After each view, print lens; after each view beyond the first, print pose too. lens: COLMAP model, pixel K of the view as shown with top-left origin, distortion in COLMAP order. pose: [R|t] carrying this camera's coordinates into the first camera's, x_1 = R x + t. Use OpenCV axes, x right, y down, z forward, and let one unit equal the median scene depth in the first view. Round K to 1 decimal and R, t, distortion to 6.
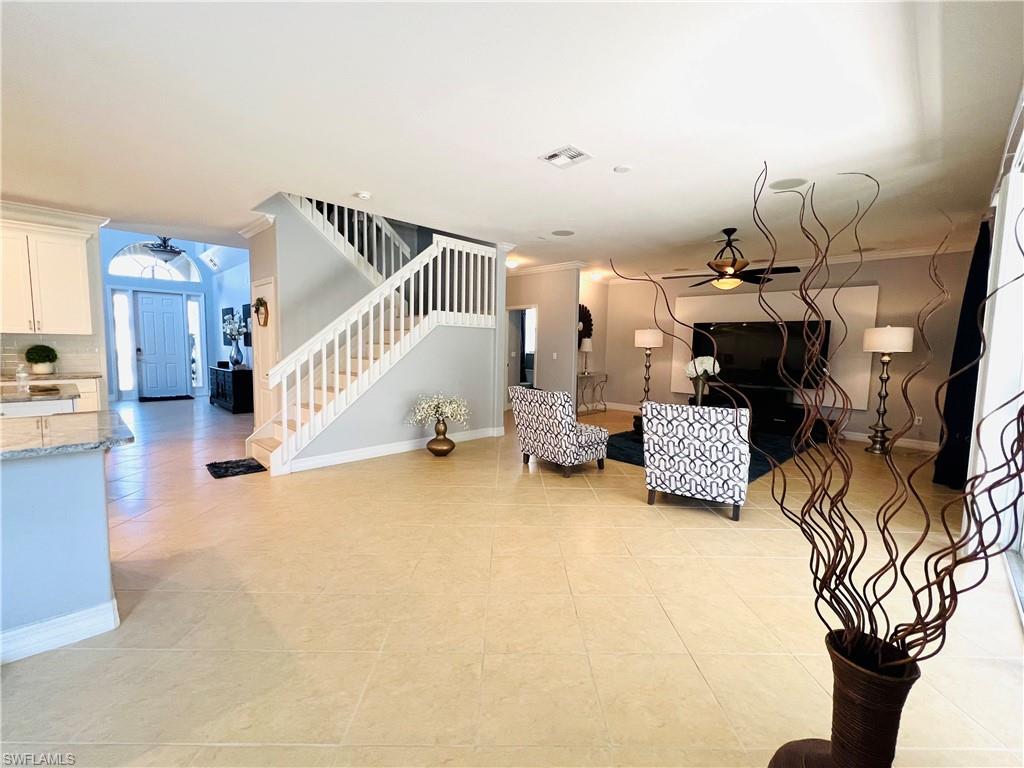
lens RADIAL K [[439.2, 0, 512.0], [0, 439.2, 384.0], [0, 0, 1]] dist [-0.000895, 0.000049]
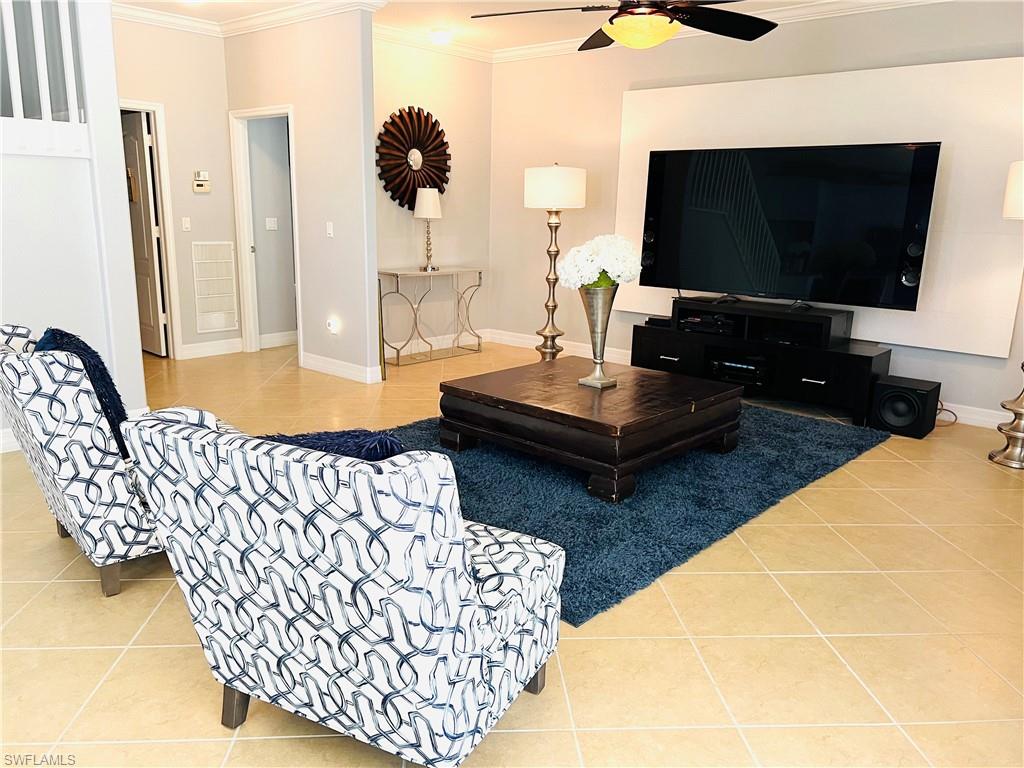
lens RADIAL K [[769.7, 0, 512.0], [0, 769.7, 384.0], [0, 0, 1]] dist [0.052152, -0.002053]
pose [[0.997873, -0.010359, 0.064357, 0.228738], [0.000969, 0.989540, 0.144255, -0.023050], [-0.065178, -0.143886, 0.987445, 0.222812]]
